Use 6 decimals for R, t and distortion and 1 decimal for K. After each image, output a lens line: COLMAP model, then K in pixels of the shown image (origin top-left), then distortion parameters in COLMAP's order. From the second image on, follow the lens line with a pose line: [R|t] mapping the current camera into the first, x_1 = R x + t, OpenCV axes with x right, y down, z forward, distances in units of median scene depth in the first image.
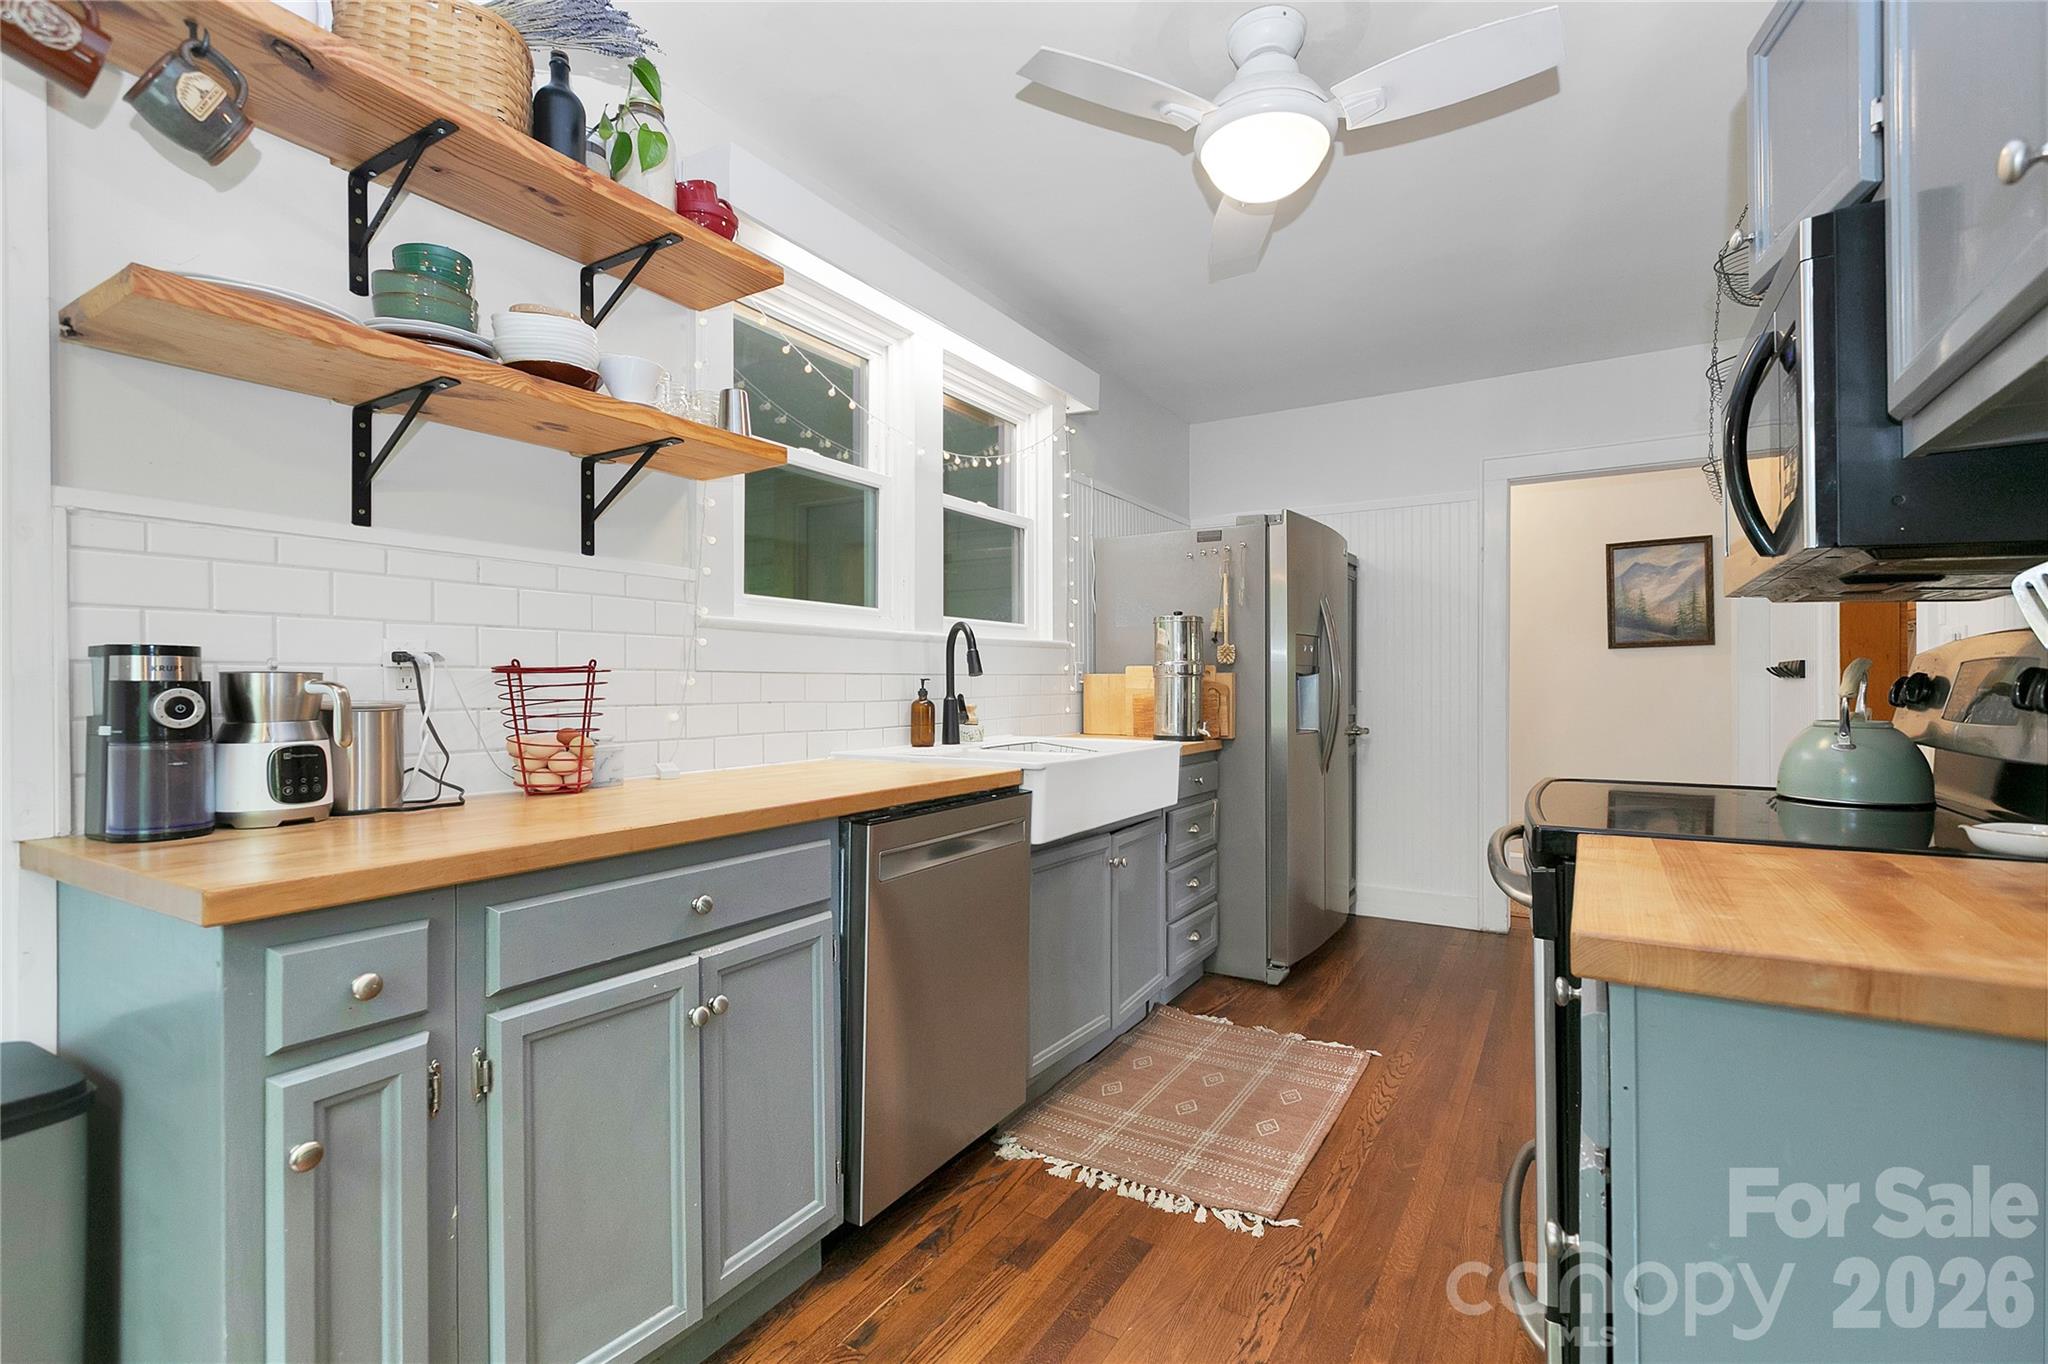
lens RADIAL K [[935.8, 0, 1023.3], [0, 935.8, 678.0], [0, 0, 1]] dist [-0.000986, -0.000056]
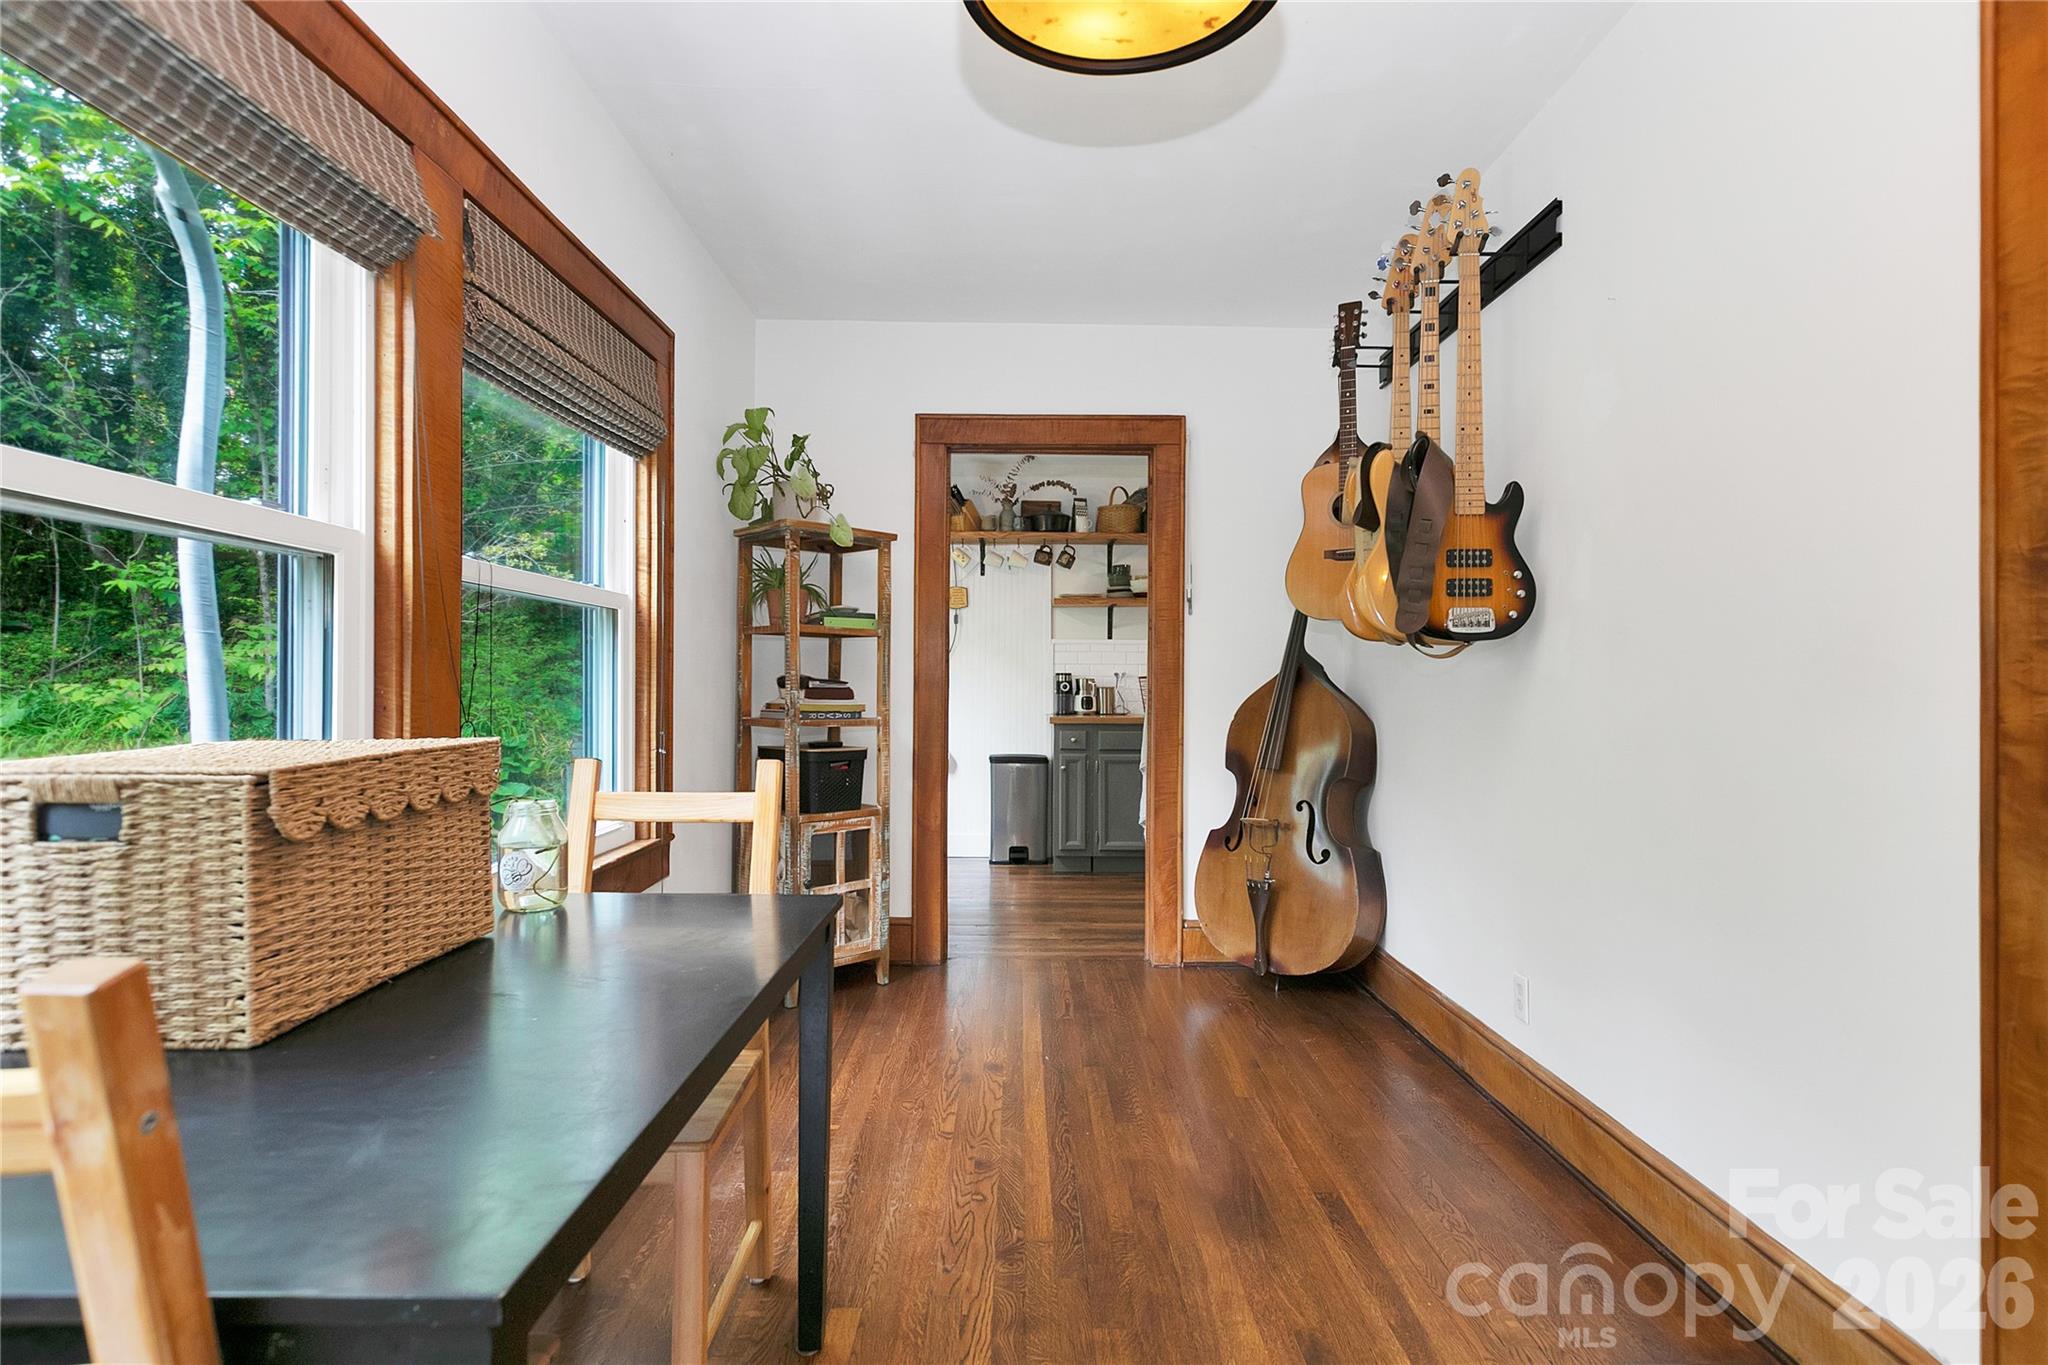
lens RADIAL K [[935.8, 0, 1024.6], [0, 935.8, 682.1], [0, 0, 1]] dist [-0.000986, -0.000056]
pose [[0.527490, -0.000312, -0.849561, 2.709132], [0.000996, 0.999999, 0.000251, 0.007449], [0.849560, -0.000978, 0.527490, -1.493994]]
